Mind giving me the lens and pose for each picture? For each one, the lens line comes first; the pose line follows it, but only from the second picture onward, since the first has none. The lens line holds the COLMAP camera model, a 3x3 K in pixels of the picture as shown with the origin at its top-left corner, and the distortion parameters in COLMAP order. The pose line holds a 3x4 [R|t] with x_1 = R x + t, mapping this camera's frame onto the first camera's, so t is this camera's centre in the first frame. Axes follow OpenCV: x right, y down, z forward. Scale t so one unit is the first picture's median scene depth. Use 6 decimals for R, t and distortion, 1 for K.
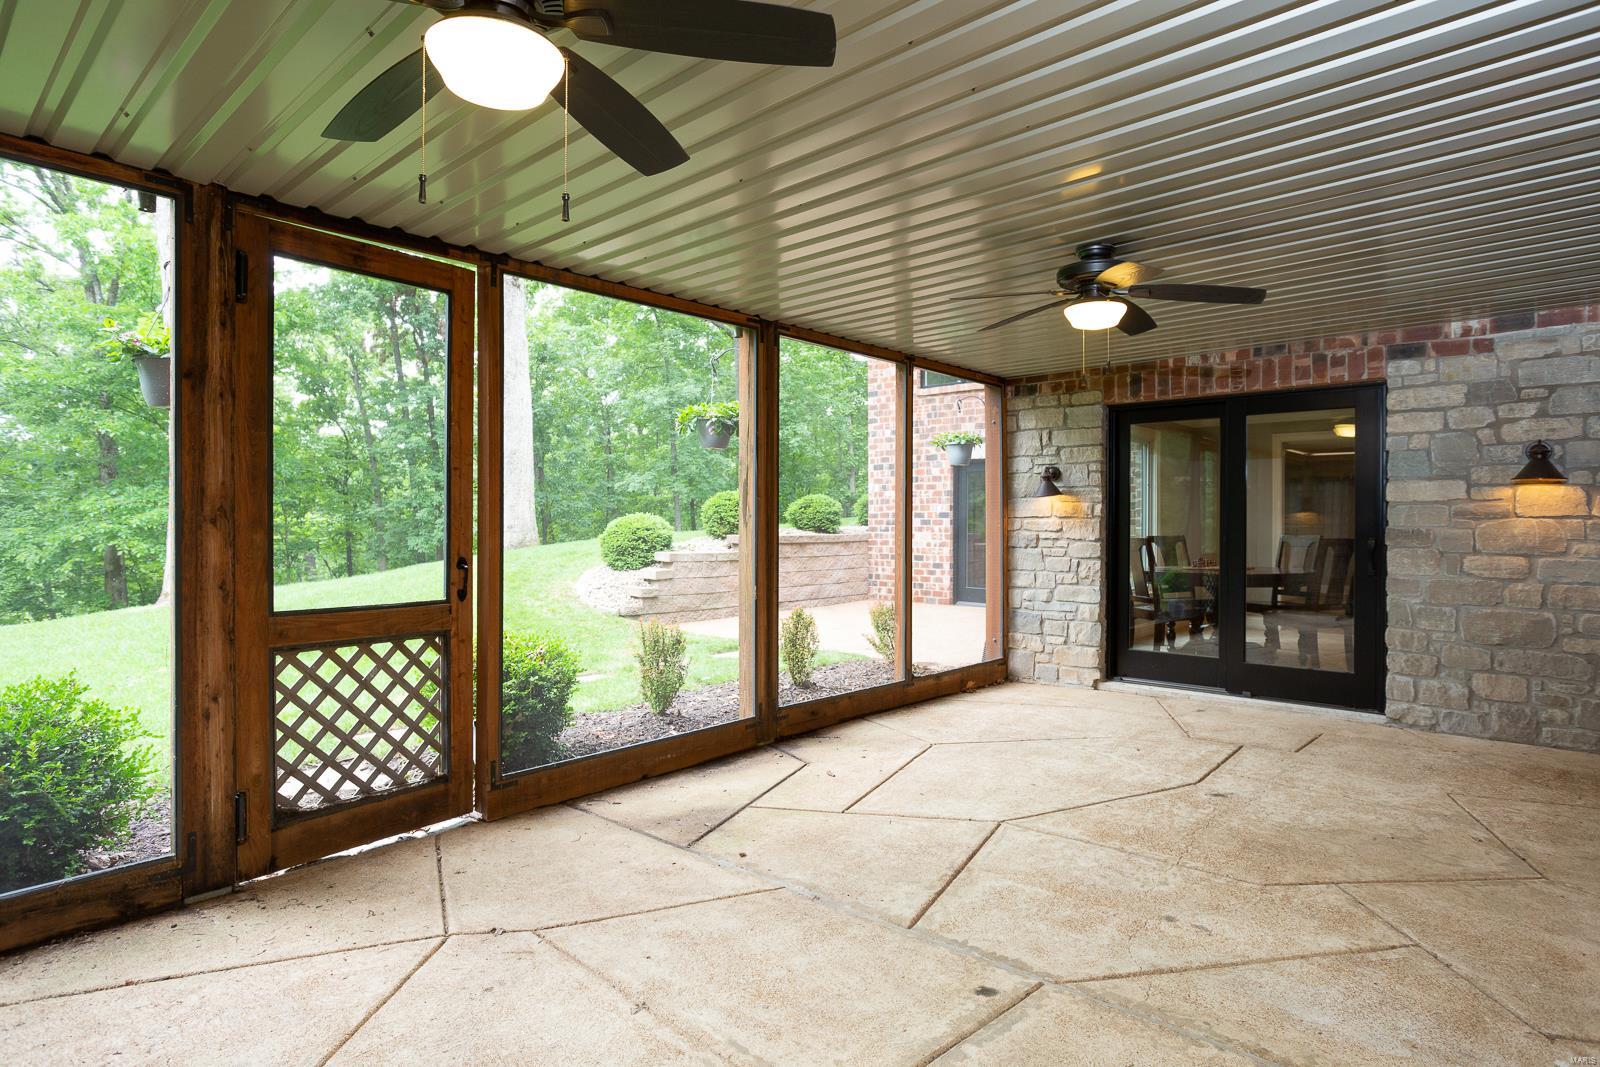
lens RADIAL K [[892.2, 0, 801.1], [0, 892.2, 530.8], [0, 0, 1]] dist [0.001404, 0.012951]
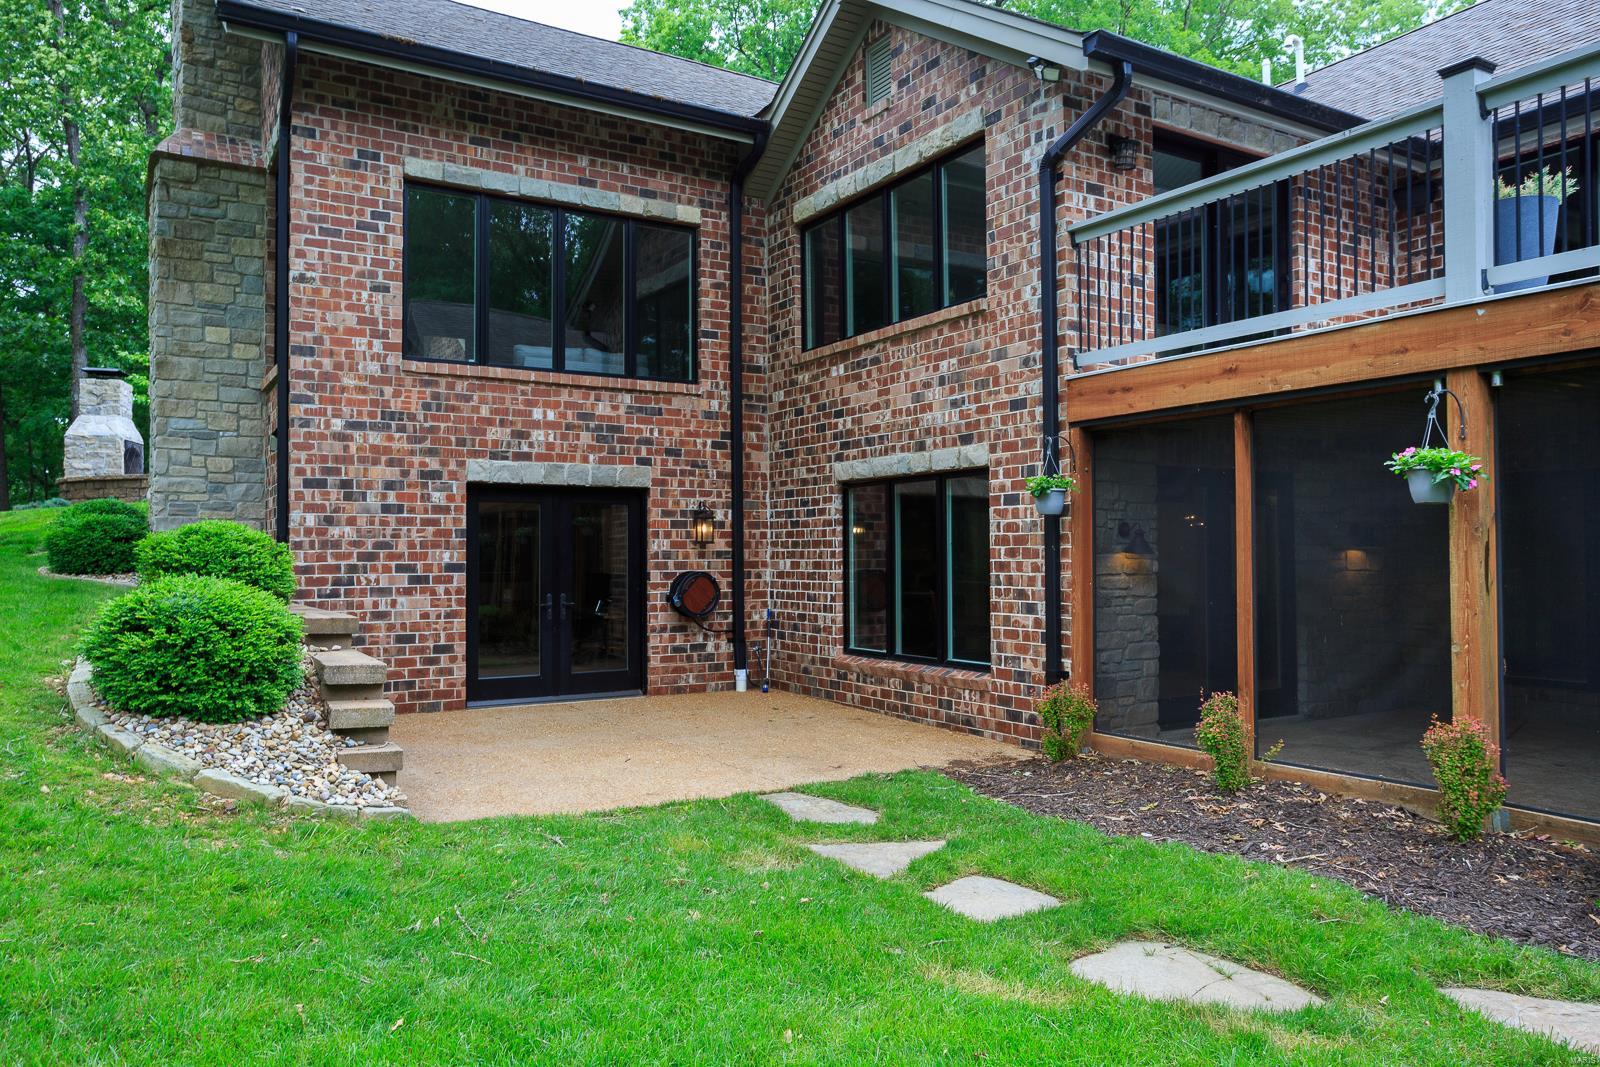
lens RADIAL K [[1135.4, 0, 801.6], [0, 1135.4, 534.9], [0, 0, 1]] dist [-0.004436, -0.000390]
pose [[0.270256, 0.012367, 0.962709, -0.970658], [0.015881, 0.999724, -0.017300, -0.040905], [-0.962657, 0.019964, 0.269985, 0.970815]]
